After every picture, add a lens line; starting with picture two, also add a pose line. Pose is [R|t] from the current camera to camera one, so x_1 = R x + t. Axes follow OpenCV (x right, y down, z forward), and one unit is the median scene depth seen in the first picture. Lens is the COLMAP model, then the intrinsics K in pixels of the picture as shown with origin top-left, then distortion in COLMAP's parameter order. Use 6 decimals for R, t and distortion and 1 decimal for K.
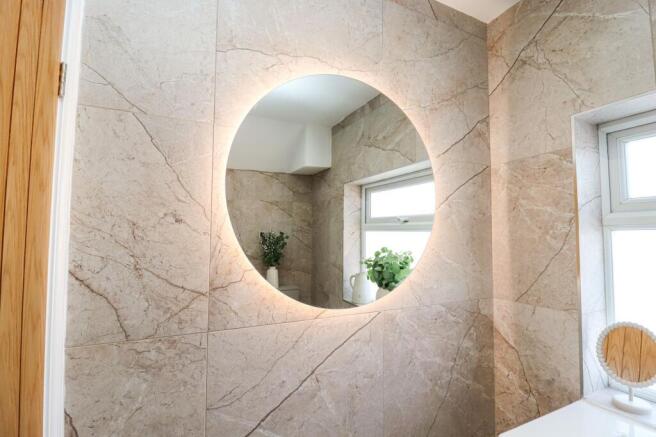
lens RADIAL K [[316.3, 0, 337.1], [0, 316.3, 221.9], [0, 0, 1]] dist [0.001383, -0.011831]
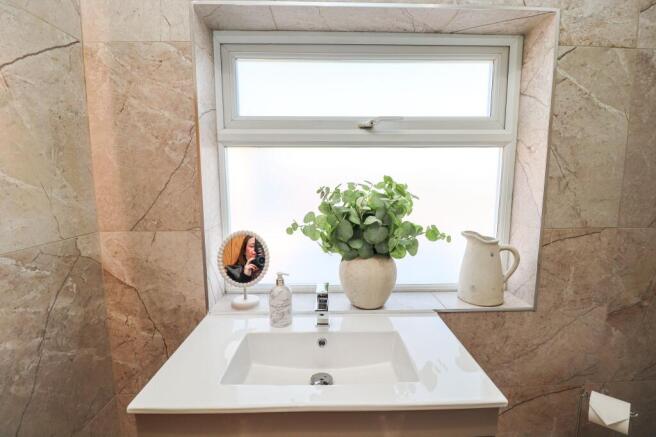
lens RADIAL K [[300.8, 0, 328.0], [0, 300.8, 218.5], [0, 0, 1]] dist [0.000202, -0.011916]
pose [[0.428953, -0.117541, 0.895647, 0.104933], [-0.041879, 0.987844, 0.149698, 0.087806], [-0.902356, -0.101722, 0.418816, 0.239043]]
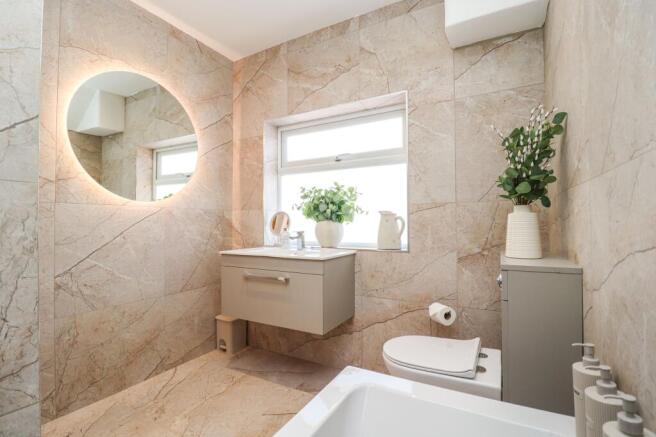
lens RADIAL K [[316.3, 0, 337.1], [0, 316.3, 221.9], [0, 0, 1]] dist [0.001383, -0.011831]
pose [[0.823017, 0.004586, 0.567998, -0.070387], [-0.024423, 0.999328, 0.027321, 0.260673], [-0.567491, -0.036358, 0.822576, -0.991534]]
